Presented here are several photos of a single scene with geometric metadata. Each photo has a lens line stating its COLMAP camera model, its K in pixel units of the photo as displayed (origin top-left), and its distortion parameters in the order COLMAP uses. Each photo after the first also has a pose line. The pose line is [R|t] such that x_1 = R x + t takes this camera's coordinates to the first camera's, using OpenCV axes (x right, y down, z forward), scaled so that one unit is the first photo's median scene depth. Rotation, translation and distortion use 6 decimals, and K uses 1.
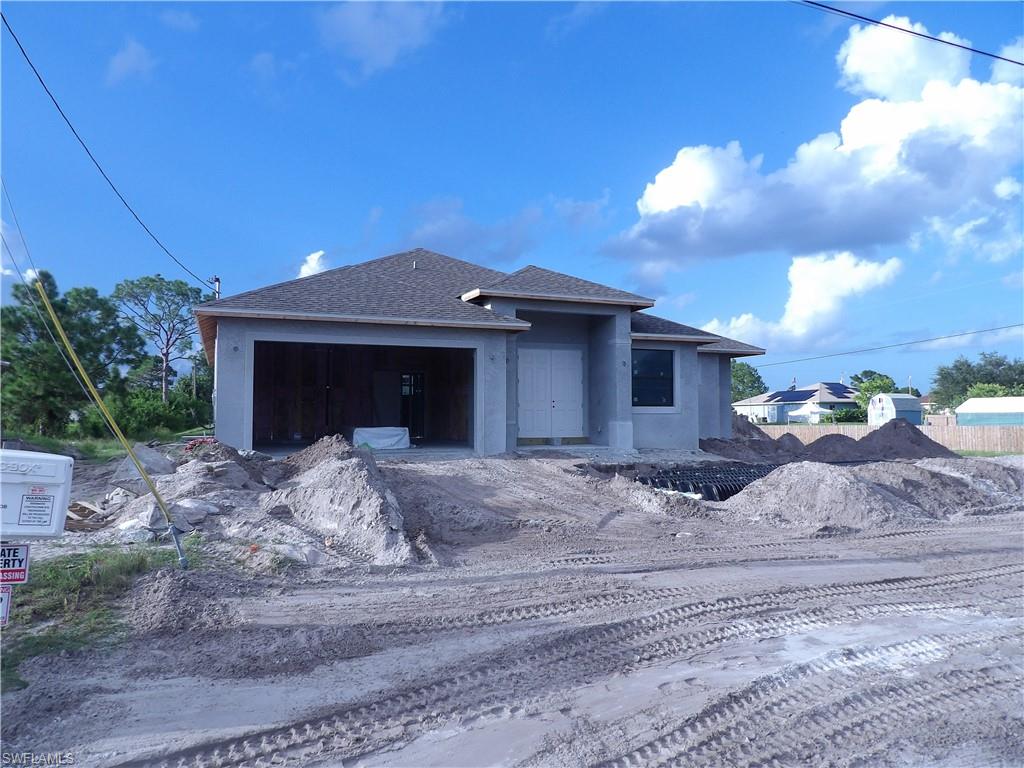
lens RADIAL K [[713.1, 0, 515.6], [0, 713.1, 374.2], [0, 0, 1]] dist [-0.040102, 0.036195]
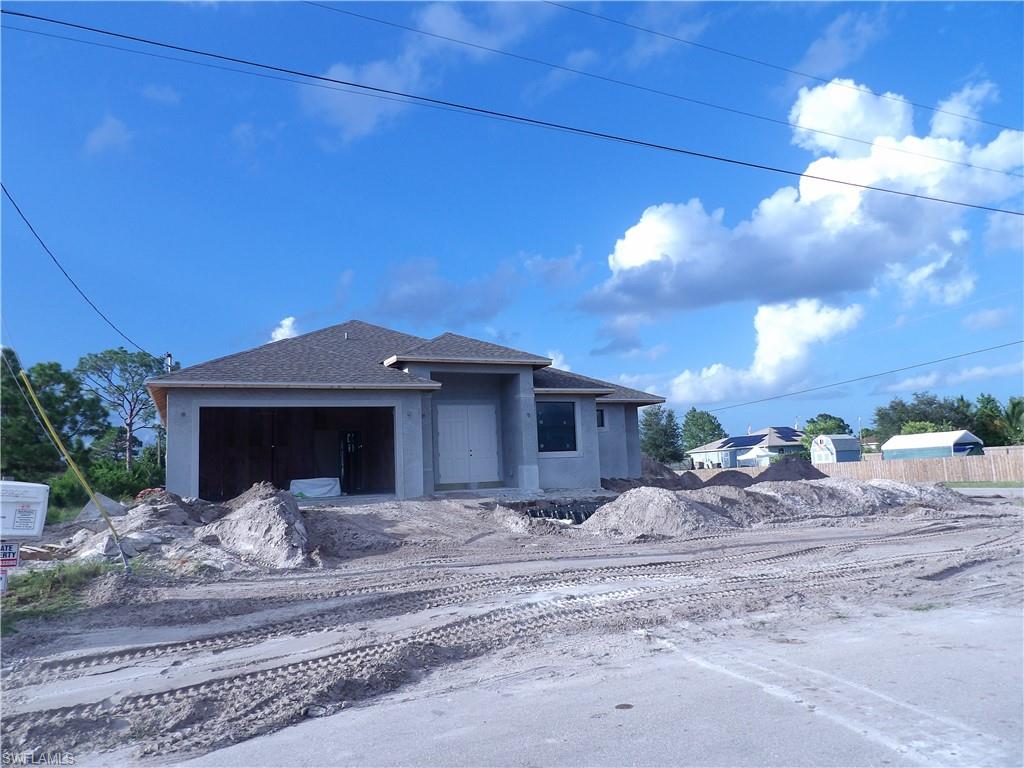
lens RADIAL K [[713.1, 0, 518.0], [0, 713.1, 380.9], [0, 0, 1]] dist [-0.040102, 0.036195]
pose [[0.998468, -0.036321, 0.041746, 0.098549], [0.039183, 0.996783, -0.069915, 0.011084], [-0.039073, 0.071444, 0.996679, -0.171594]]
